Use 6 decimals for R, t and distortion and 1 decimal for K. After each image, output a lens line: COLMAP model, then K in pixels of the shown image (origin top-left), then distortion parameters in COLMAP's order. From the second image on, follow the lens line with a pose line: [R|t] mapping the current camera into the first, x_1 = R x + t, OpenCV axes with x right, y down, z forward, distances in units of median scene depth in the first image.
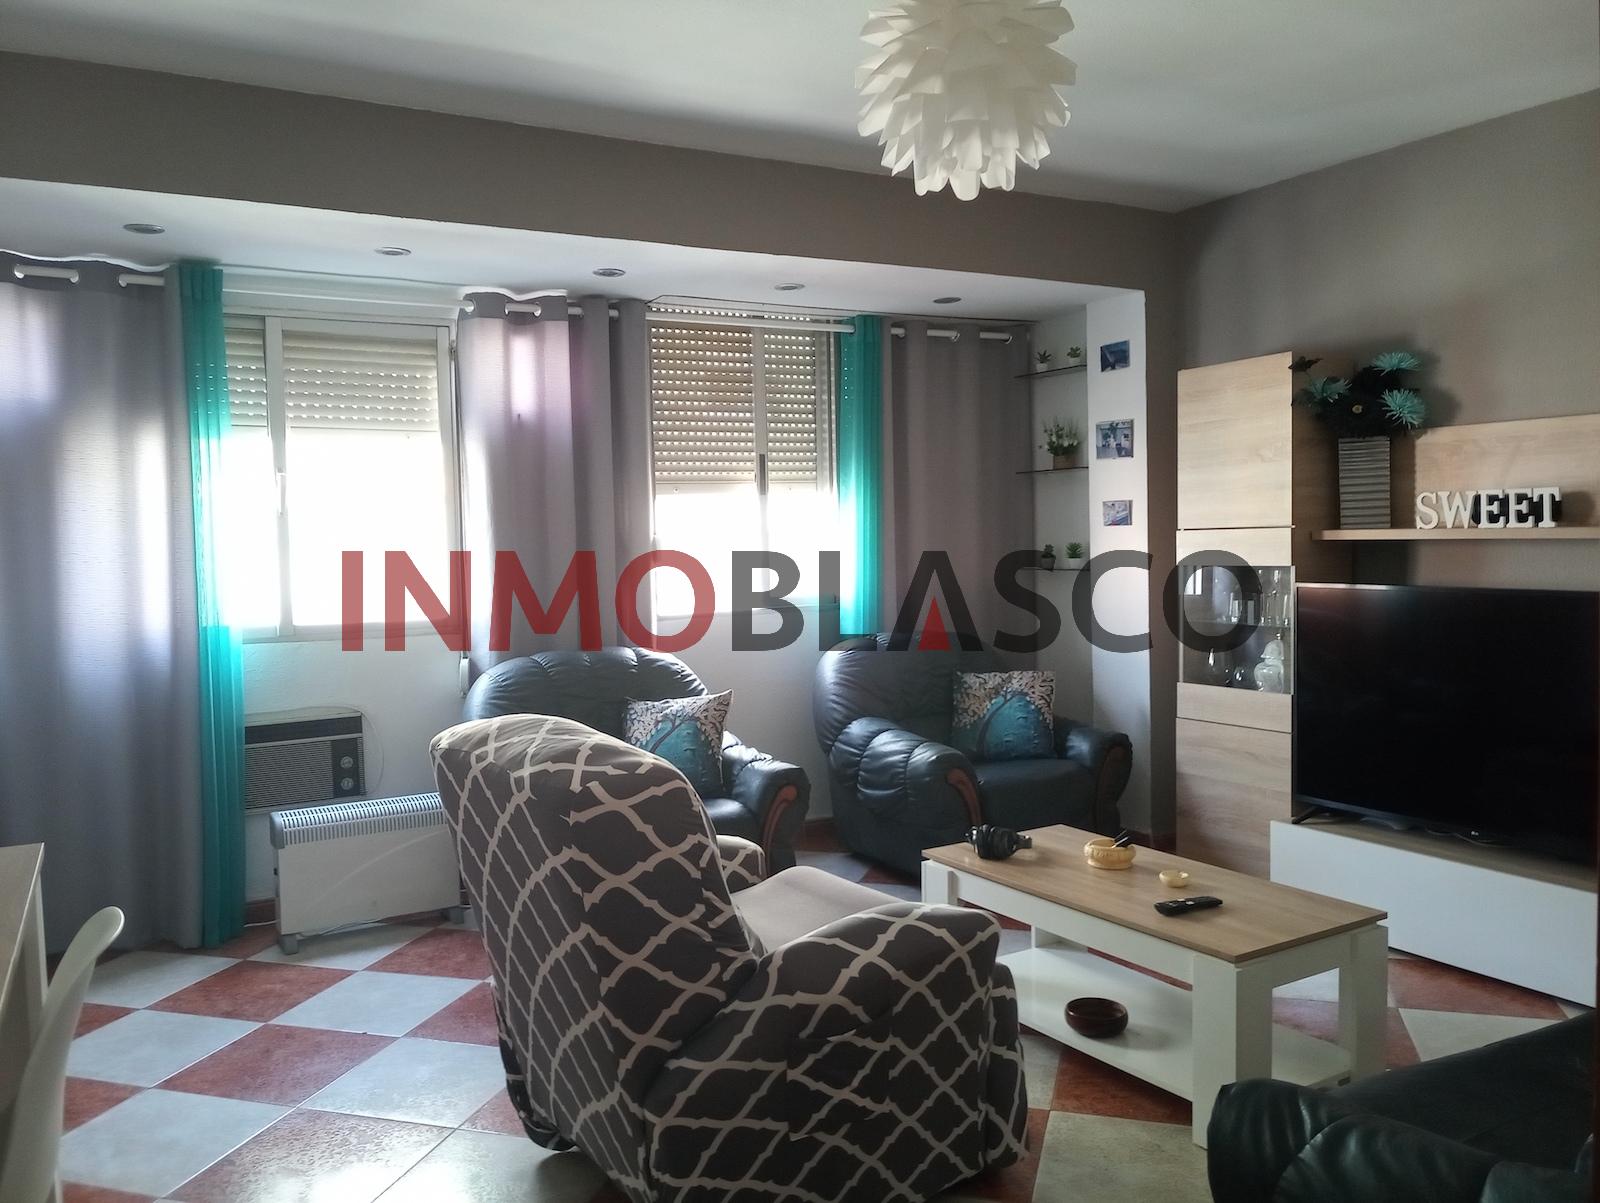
lens RADIAL K [[1296.0, 0, 788.5], [0, 1296.0, 593.0], [0, 0, 1]] dist [0.023309, -0.036695]
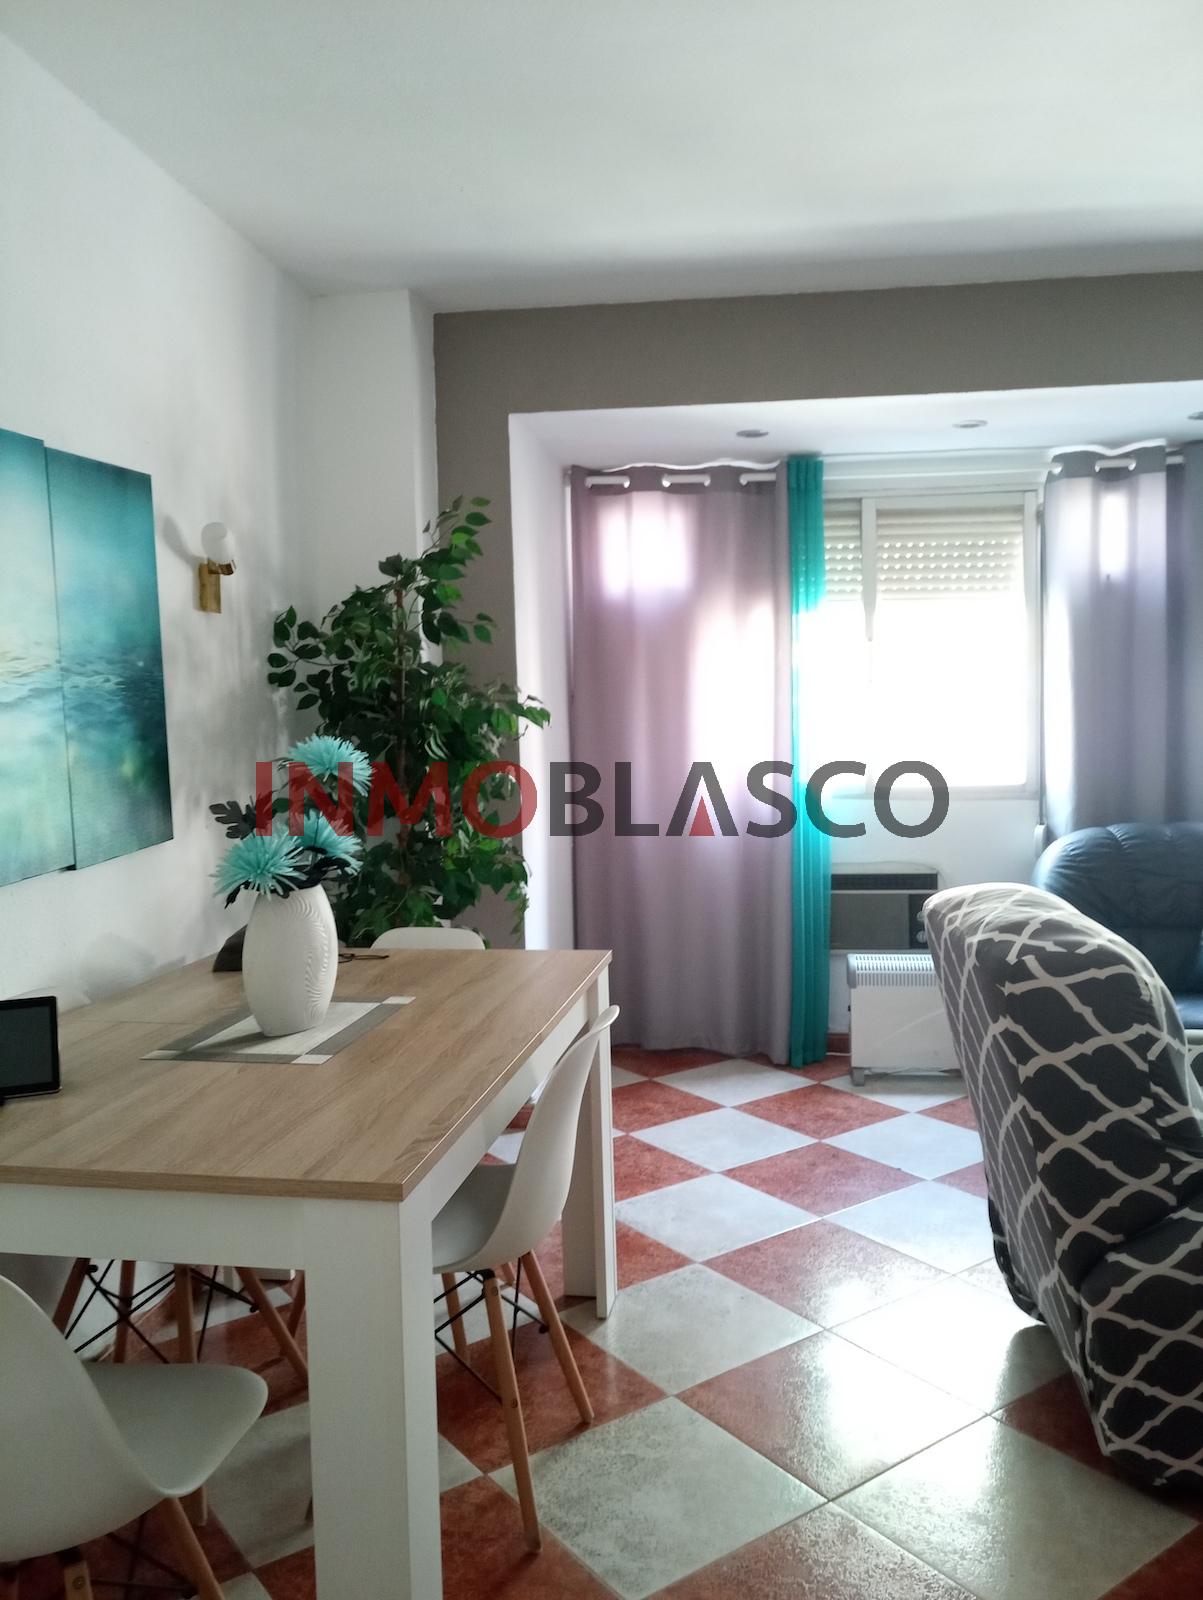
lens RADIAL K [[1296.0, 0, 599.2], [0, 1296.0, 795.0], [0, 0, 1]] dist [0.023309, -0.036695]
pose [[0.797358, 0.046134, -0.601741, 0.091995], [-0.026952, 0.998801, 0.040862, -0.004912], [0.602904, -0.016364, 0.797646, 0.002872]]
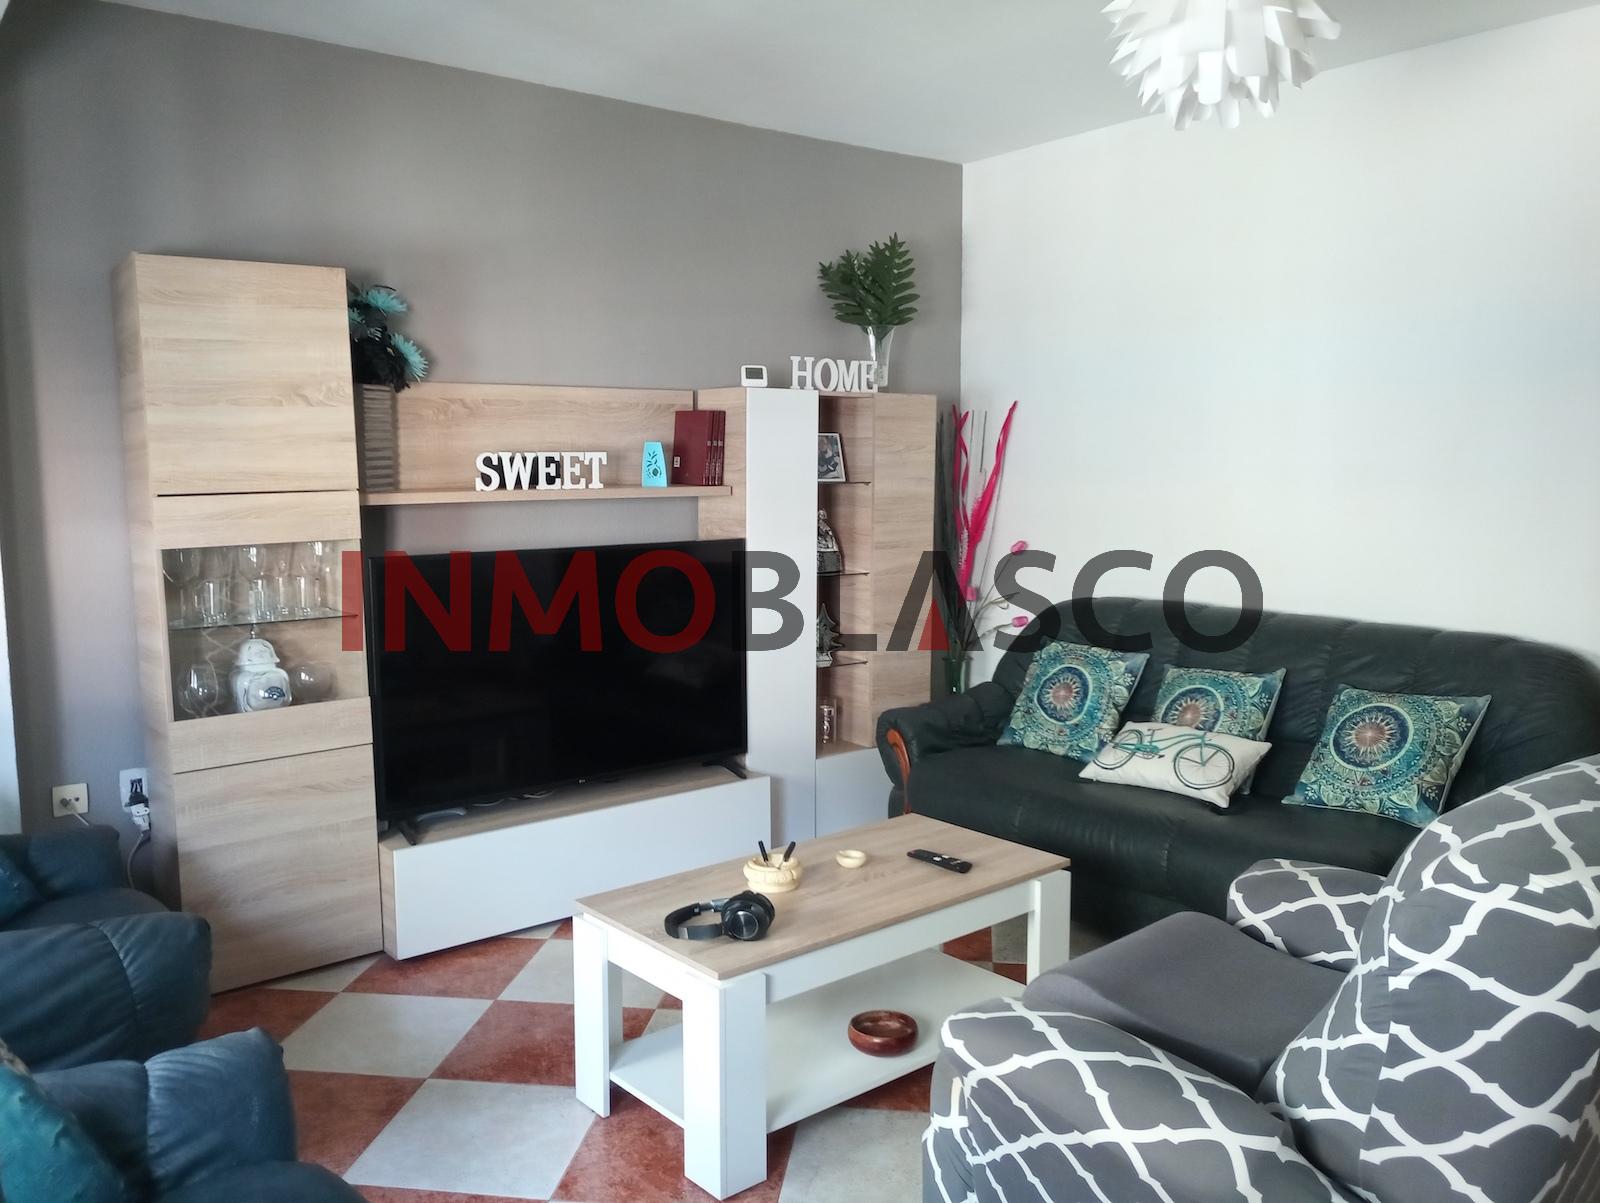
lens RADIAL K [[1296.0, 0, 789.3], [0, 1296.0, 588.4], [0, 0, 1]] dist [0.023309, -0.036695]
pose [[-0.150671, -0.077937, 0.985507, -0.475656], [0.057258, 0.994526, 0.087404, -0.047769], [-0.986924, 0.069598, -0.145383, 0.906100]]
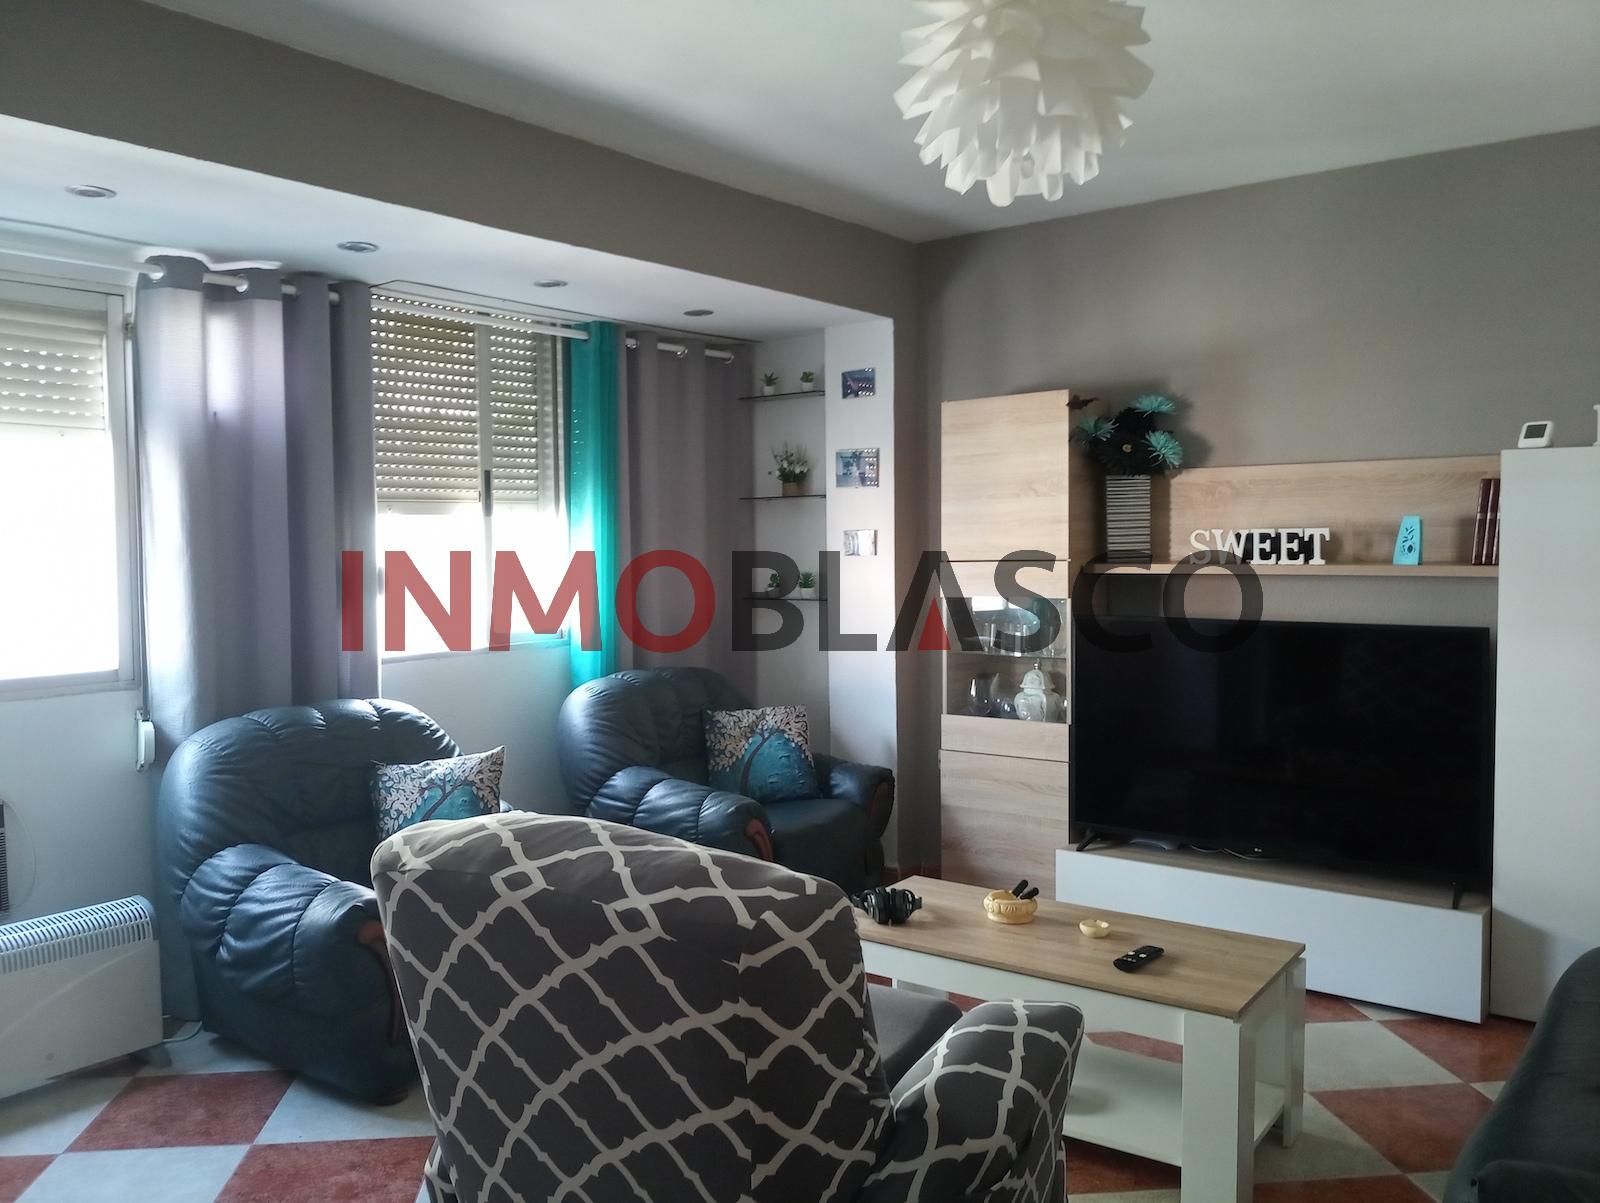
lens RADIAL K [[1296.0, 0, 793.2], [0, 1296.0, 595.1], [0, 0, 1]] dist [0.023309, -0.036695]
pose [[0.923696, -0.004817, 0.383096, -0.216848], [0.009148, 0.999913, -0.009485, -0.016745], [-0.383017, 0.012266, 0.923660, 0.146095]]
